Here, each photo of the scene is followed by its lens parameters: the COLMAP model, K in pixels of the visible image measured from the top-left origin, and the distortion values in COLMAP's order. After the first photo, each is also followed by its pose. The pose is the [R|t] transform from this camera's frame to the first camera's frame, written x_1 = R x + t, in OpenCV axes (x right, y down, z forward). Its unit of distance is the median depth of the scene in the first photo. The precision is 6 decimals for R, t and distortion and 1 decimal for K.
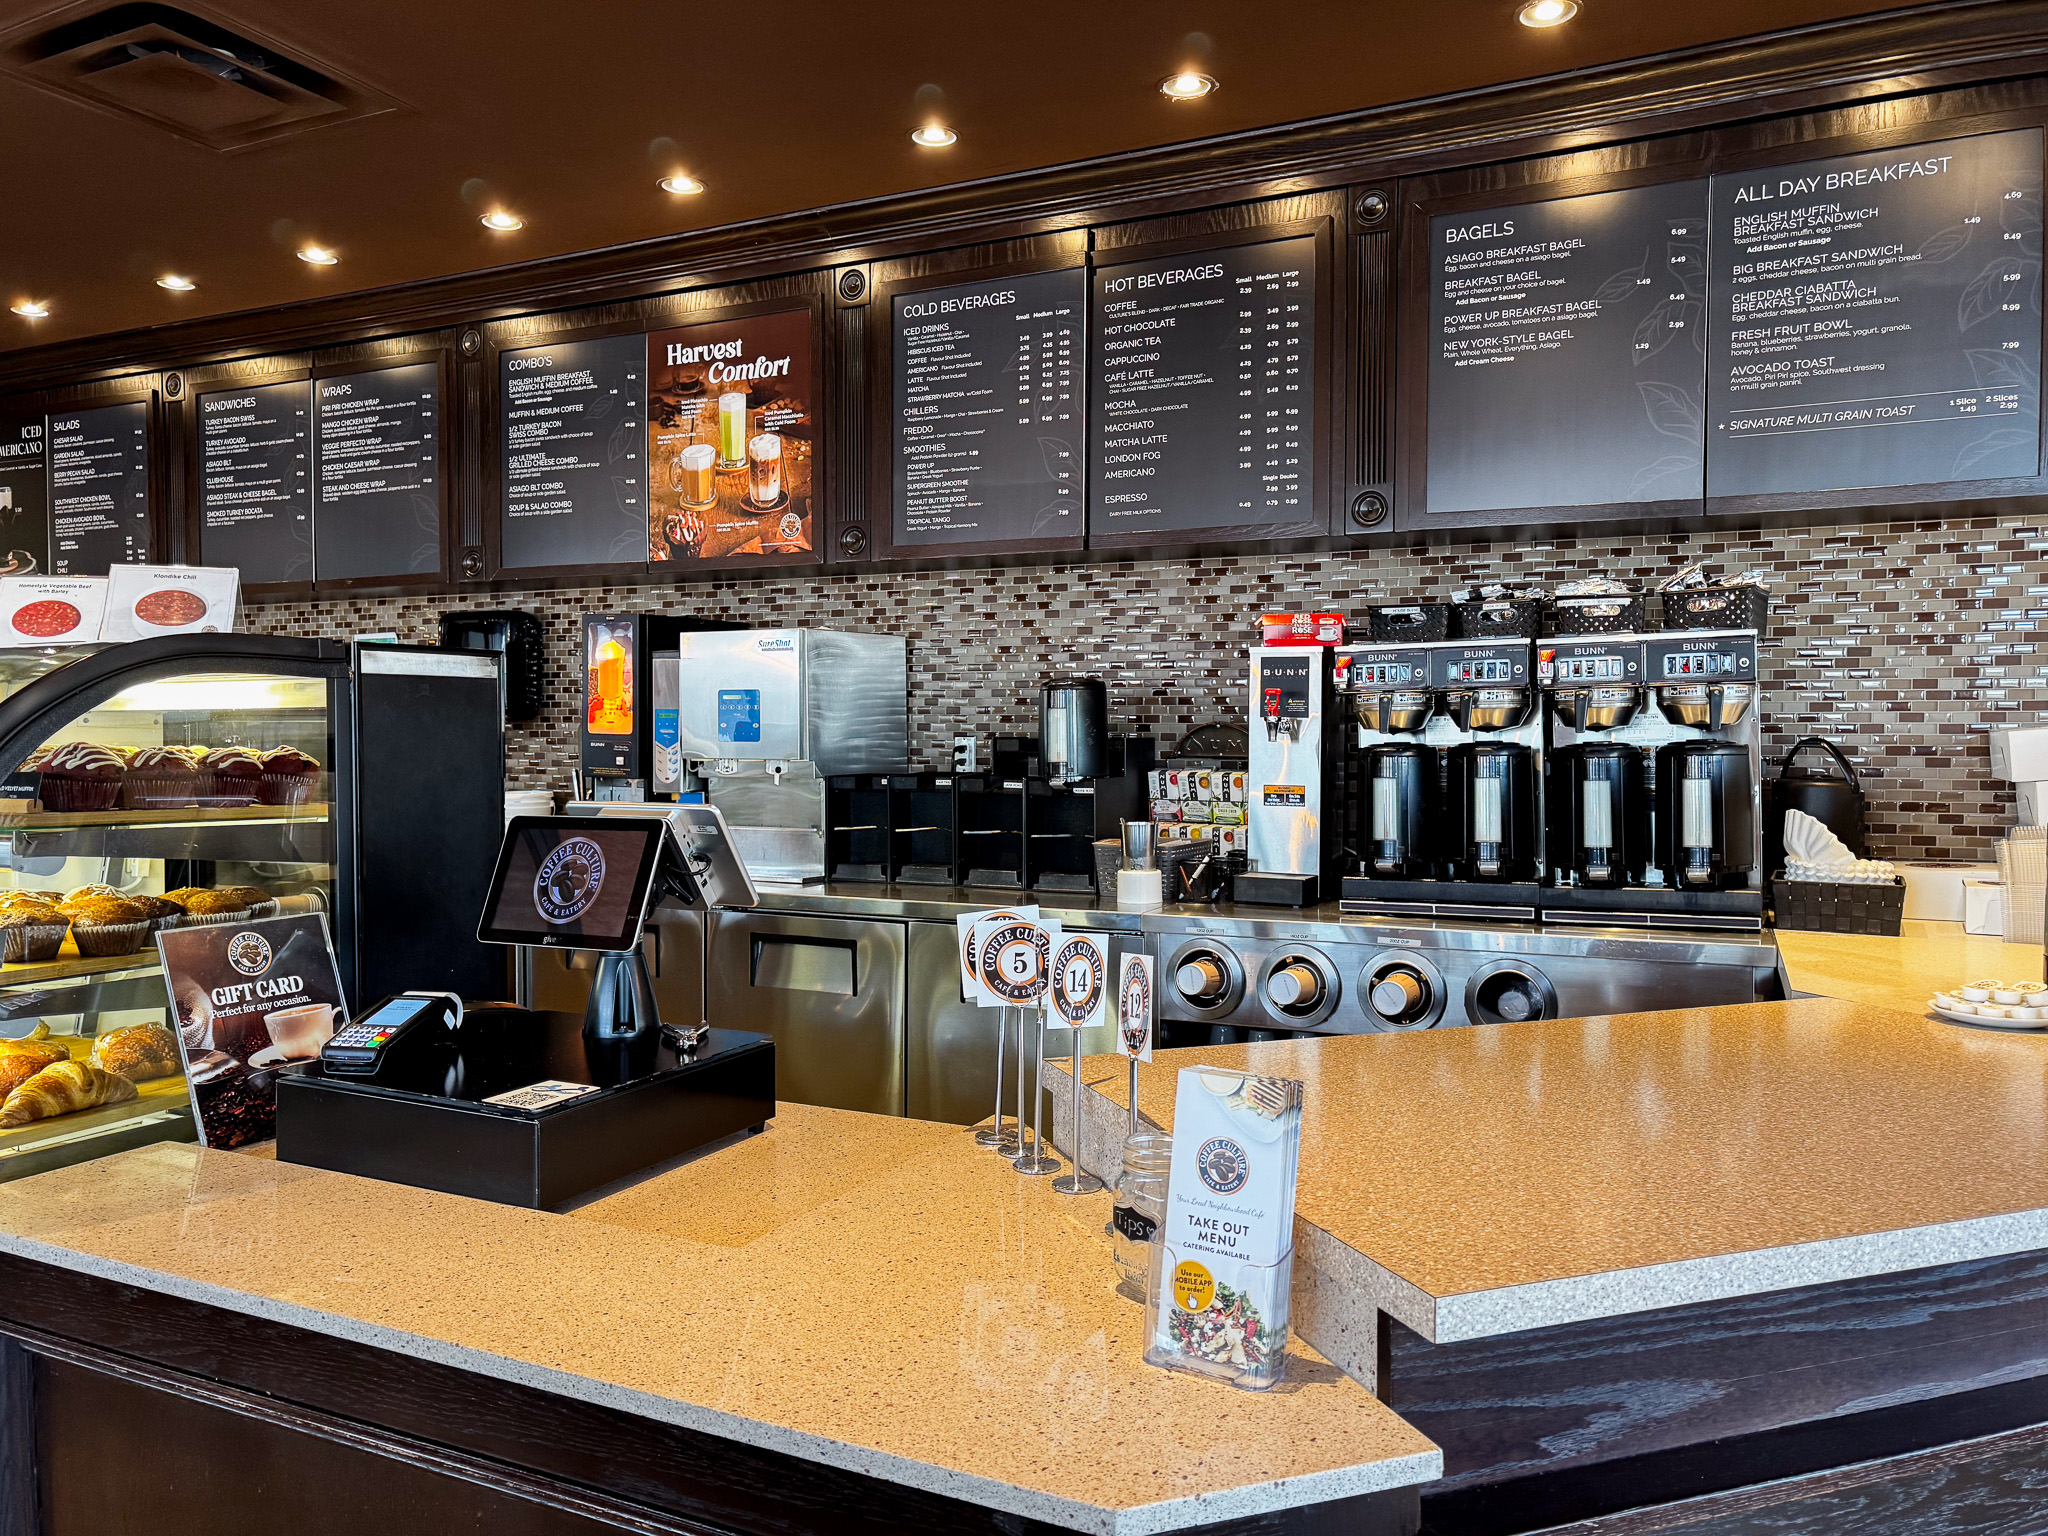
lens RADIAL K [[1519.6, 0, 1065.3], [0, 1519.6, 776.4], [0, 0, 1]] dist [0.014503, 0.012617]
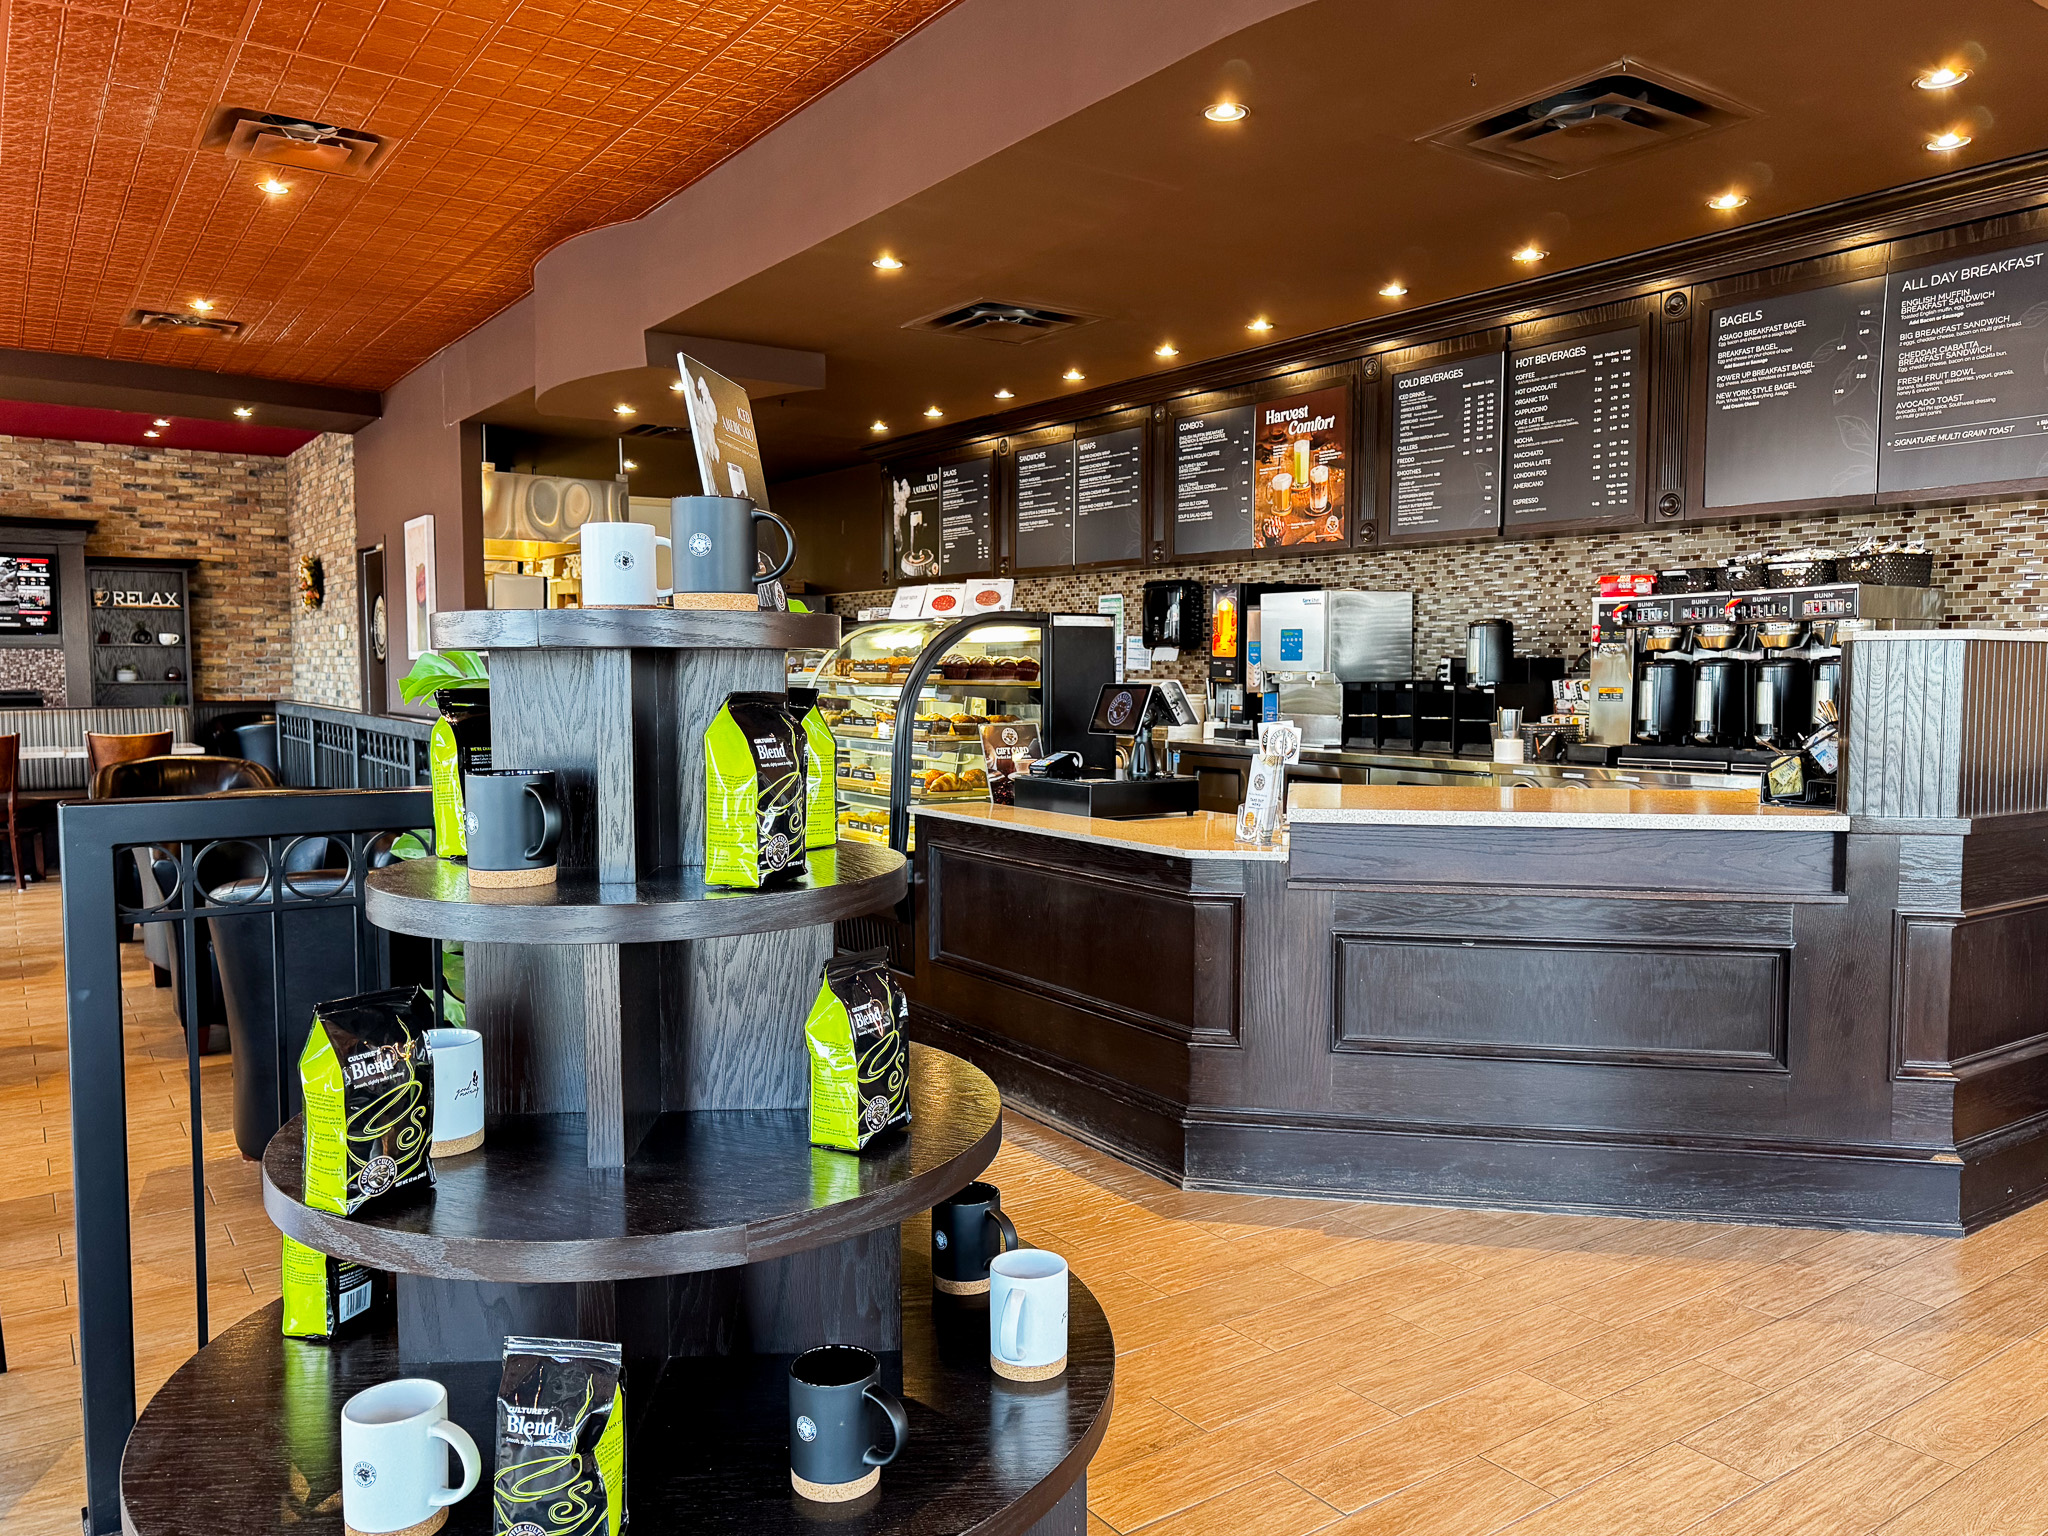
lens RADIAL K [[1519.6, 0, 1075.7], [0, 1519.6, 774.7], [0, 0, 1]] dist [0.014503, 0.012617]
pose [[0.882360, 0.034328, -0.469321, 0.331570], [-0.014902, 0.998874, 0.045045, 0.027505], [0.470339, -0.032752, 0.881878, -0.521048]]
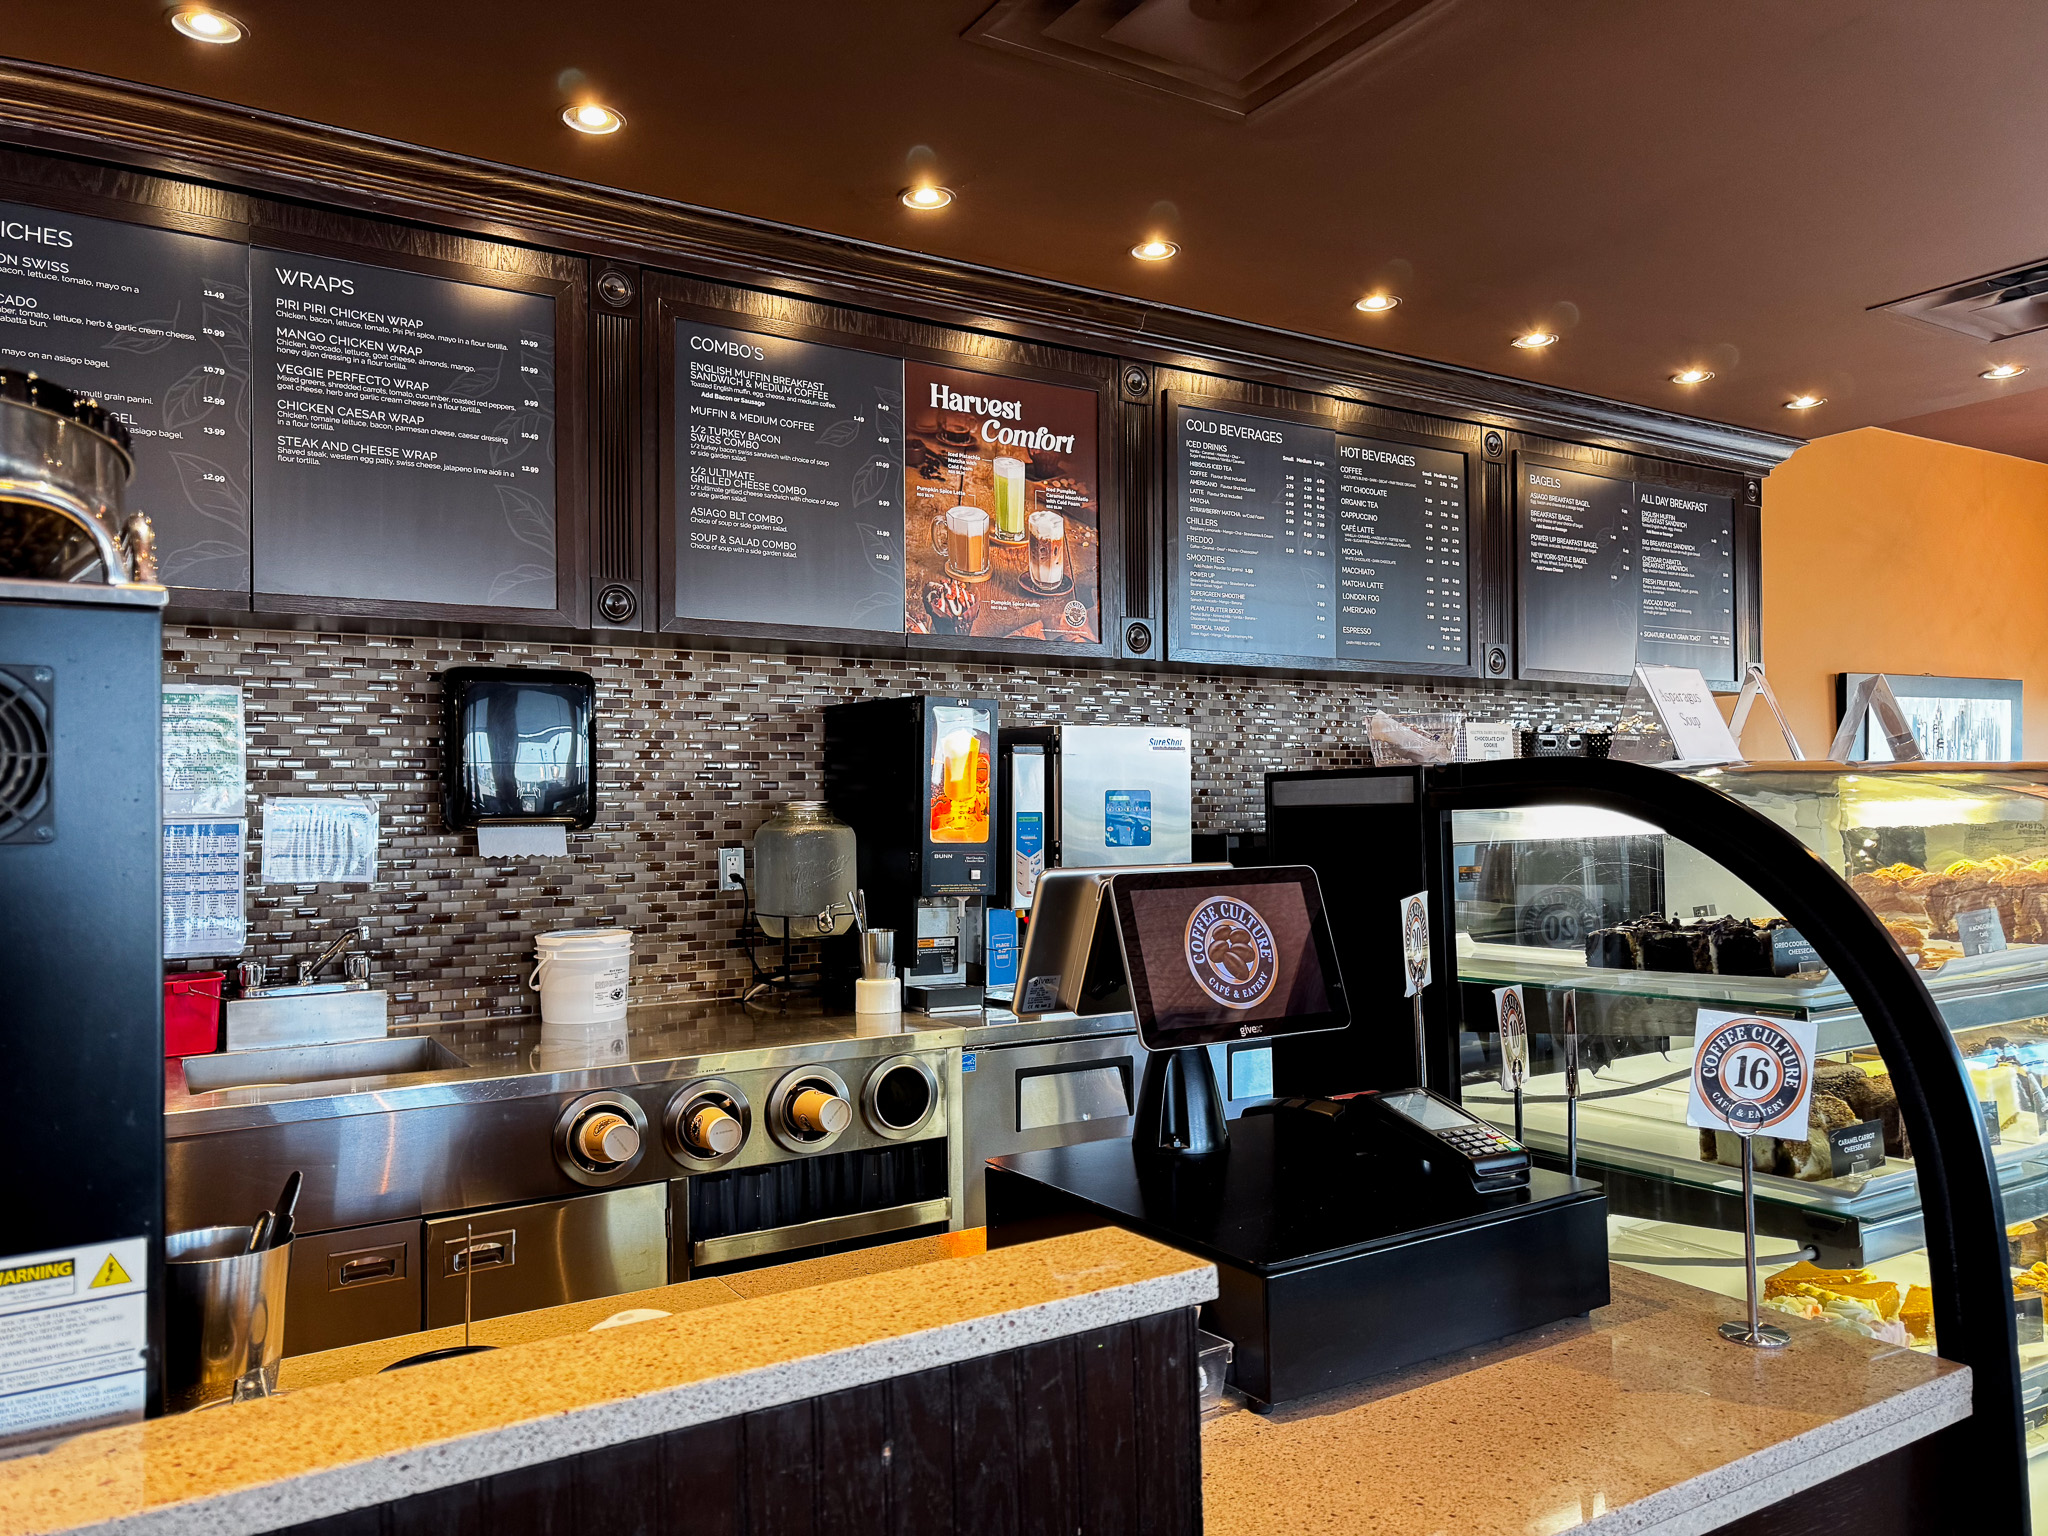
lens RADIAL K [[1519.6, 0, 1044.1], [0, 1519.6, 777.5], [0, 0, 1]] dist [0.014503, 0.012617]
pose [[0.511862, 0.007070, 0.859039, -0.987642], [0.038315, 0.998783, -0.031050, -0.036257], [-0.858213, 0.048807, 0.510968, 0.542454]]
